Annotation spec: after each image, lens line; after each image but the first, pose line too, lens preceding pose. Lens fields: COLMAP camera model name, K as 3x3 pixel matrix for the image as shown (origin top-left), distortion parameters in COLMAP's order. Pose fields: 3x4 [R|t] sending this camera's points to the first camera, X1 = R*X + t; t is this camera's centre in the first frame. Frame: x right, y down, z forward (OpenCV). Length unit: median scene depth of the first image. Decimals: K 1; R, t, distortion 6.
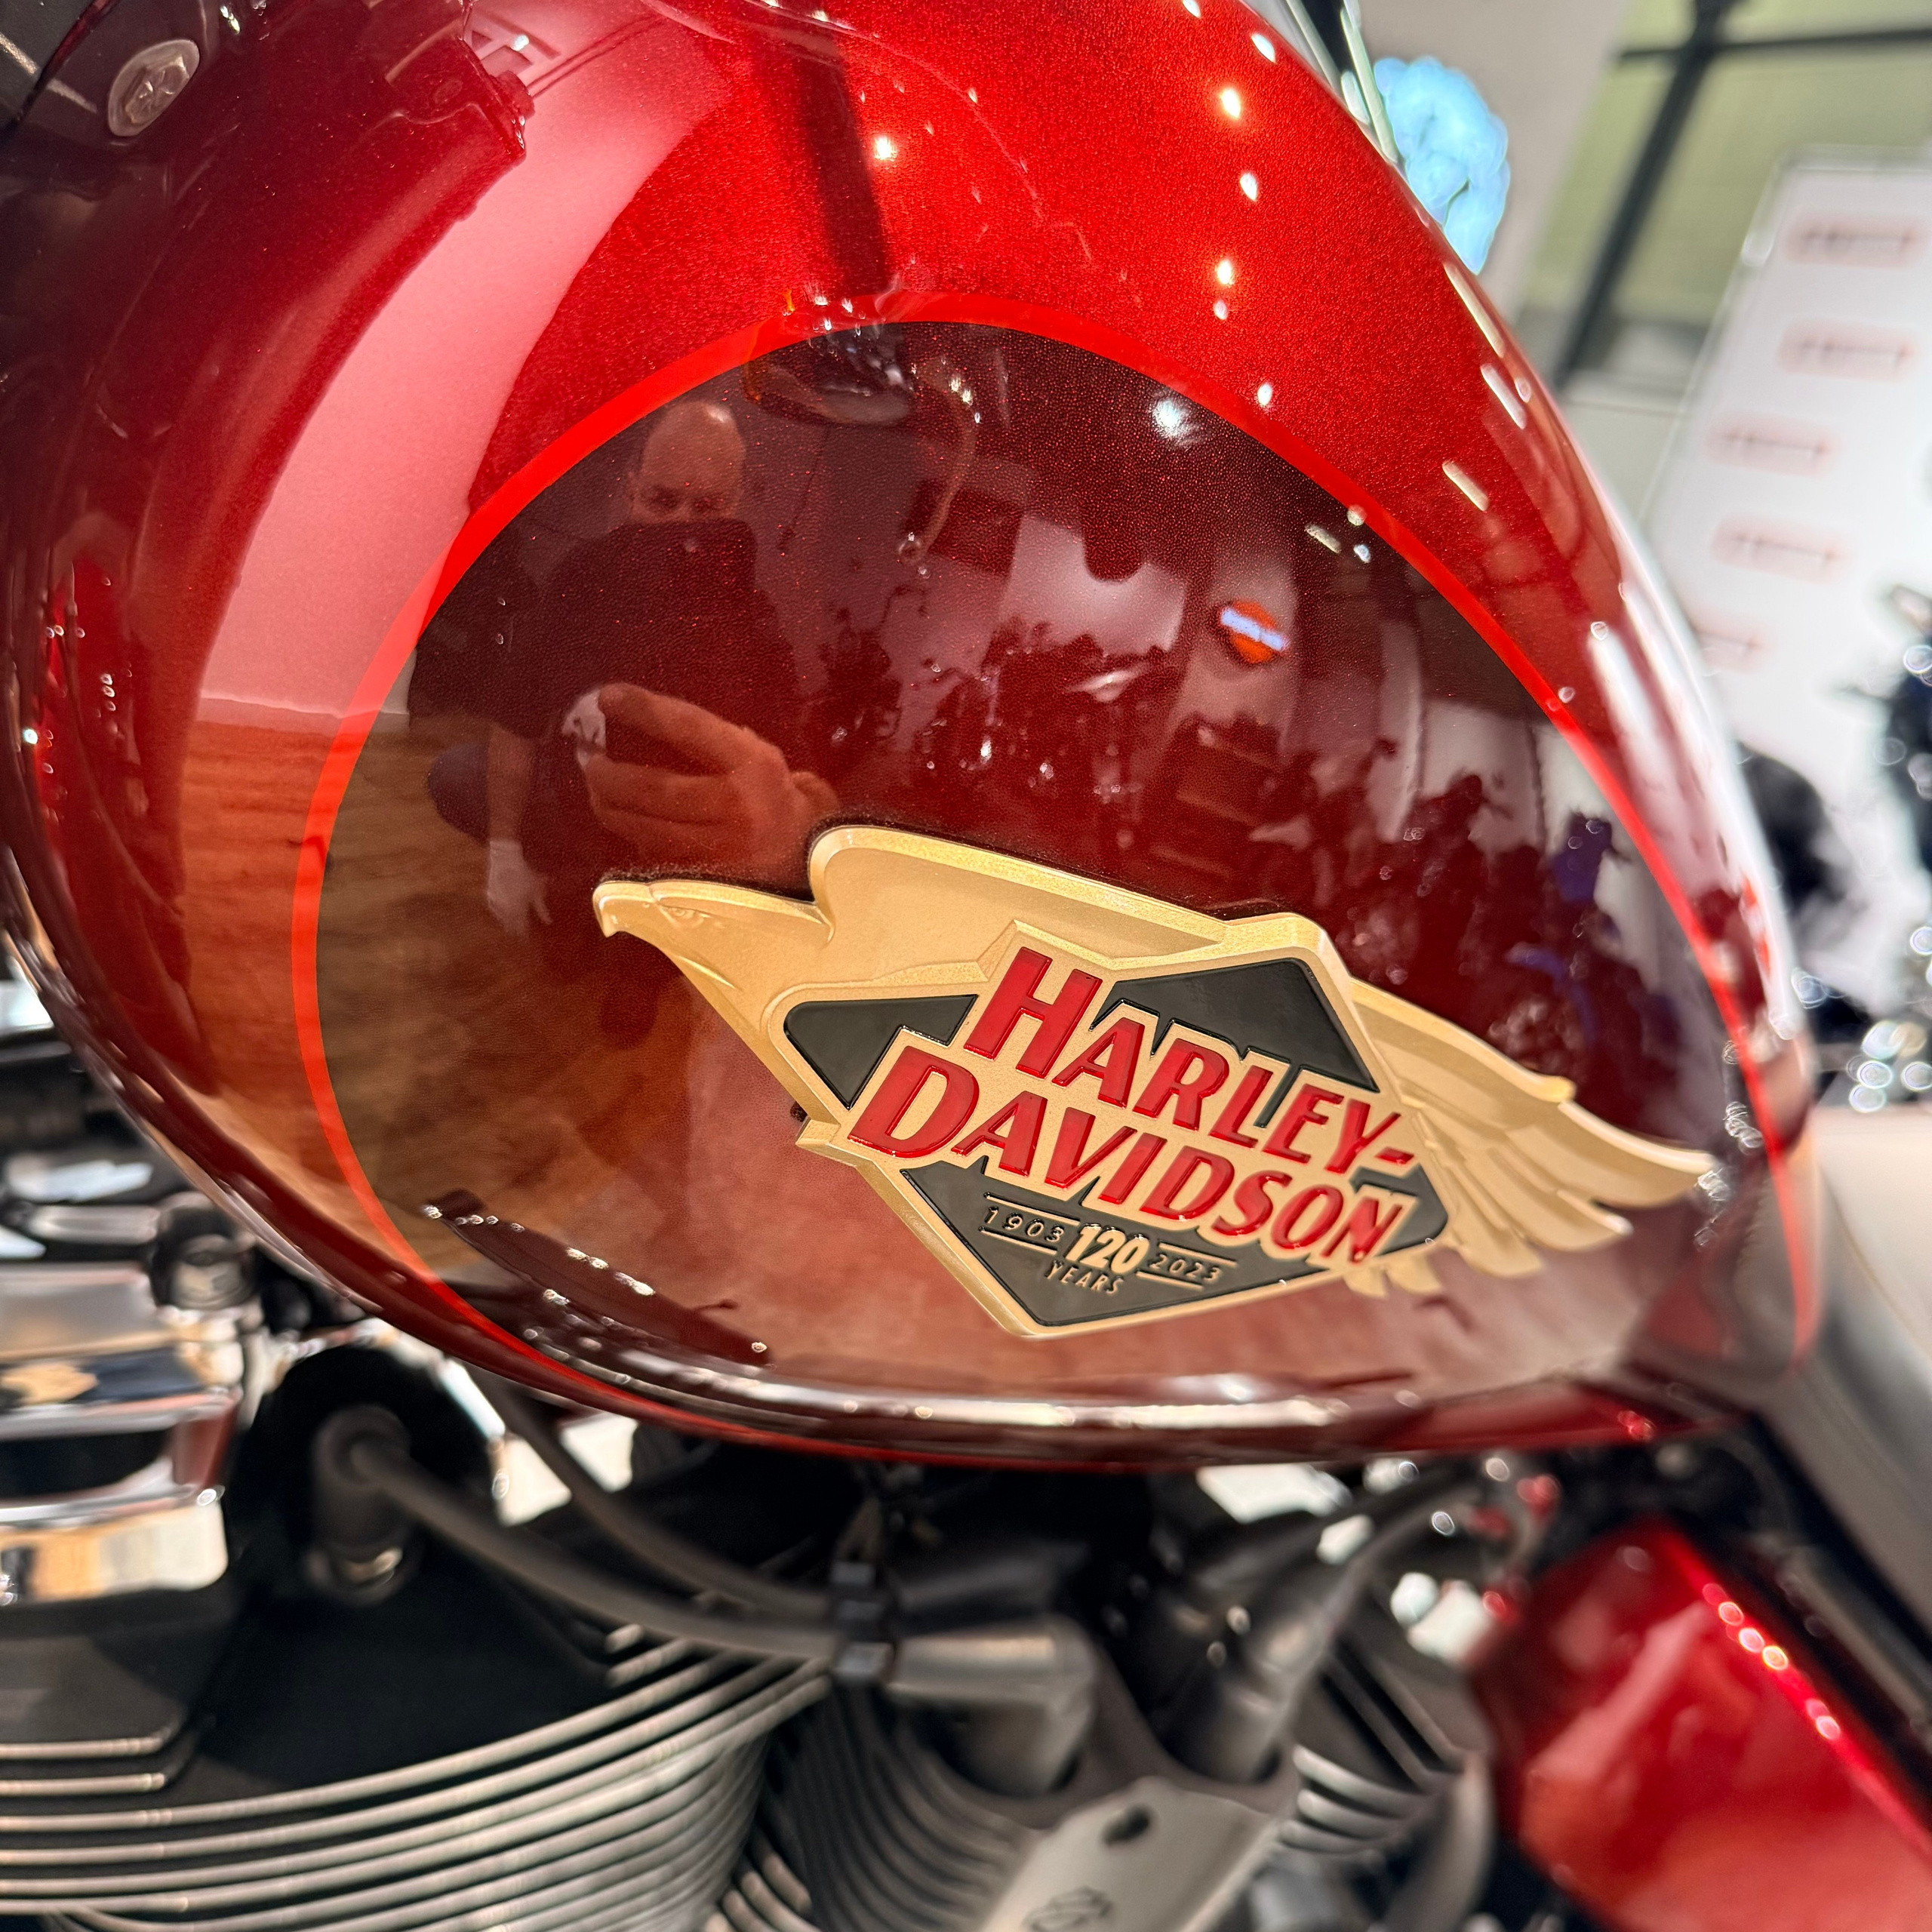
lens RADIAL K [[1848.0, 0, 965.0], [0, 1848.0, 968.3], [0, 0, 1]] dist [0.005960, 0.000000]
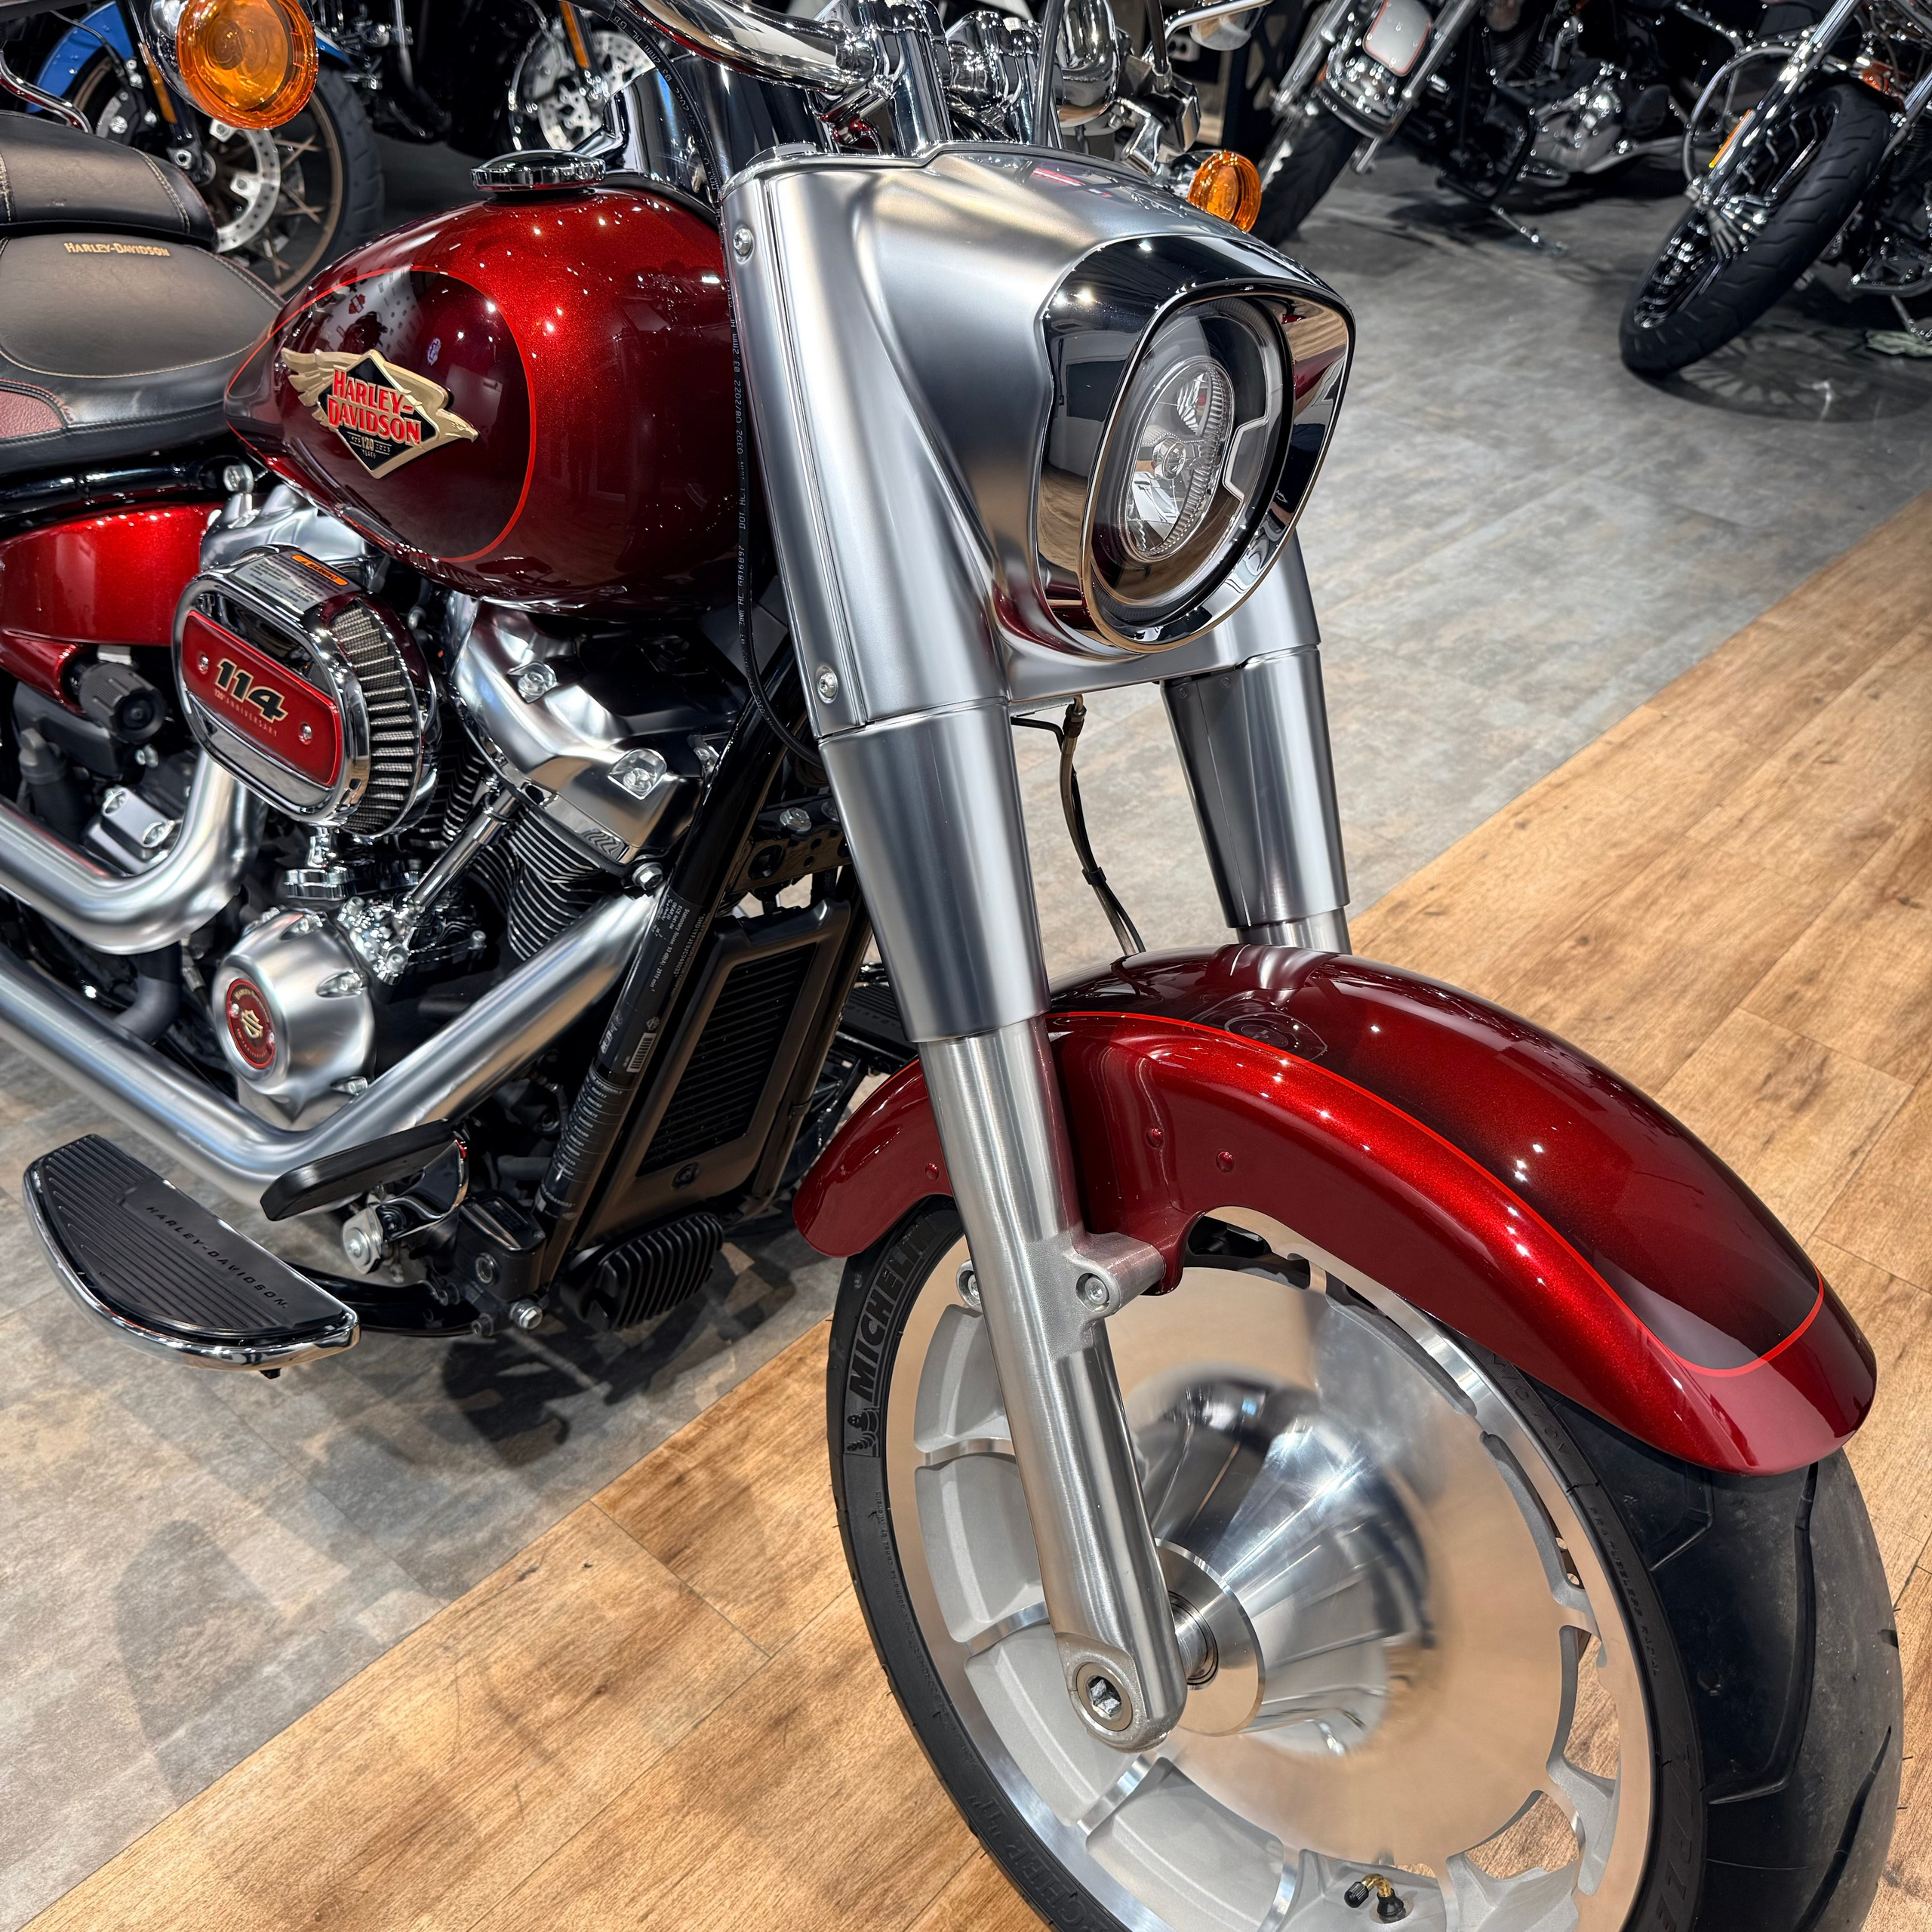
lens RADIAL K [[1848.0, 0, 984.8], [0, 1848.0, 964.7], [0, 0, 1]] dist [0.005960, 0.000000]
pose [[0.391926, -0.114624, -0.912828, 4.449967], [-0.217310, 0.952597, -0.212921, 1.923180], [0.893963, 0.281815, 0.348439, 1.148958]]
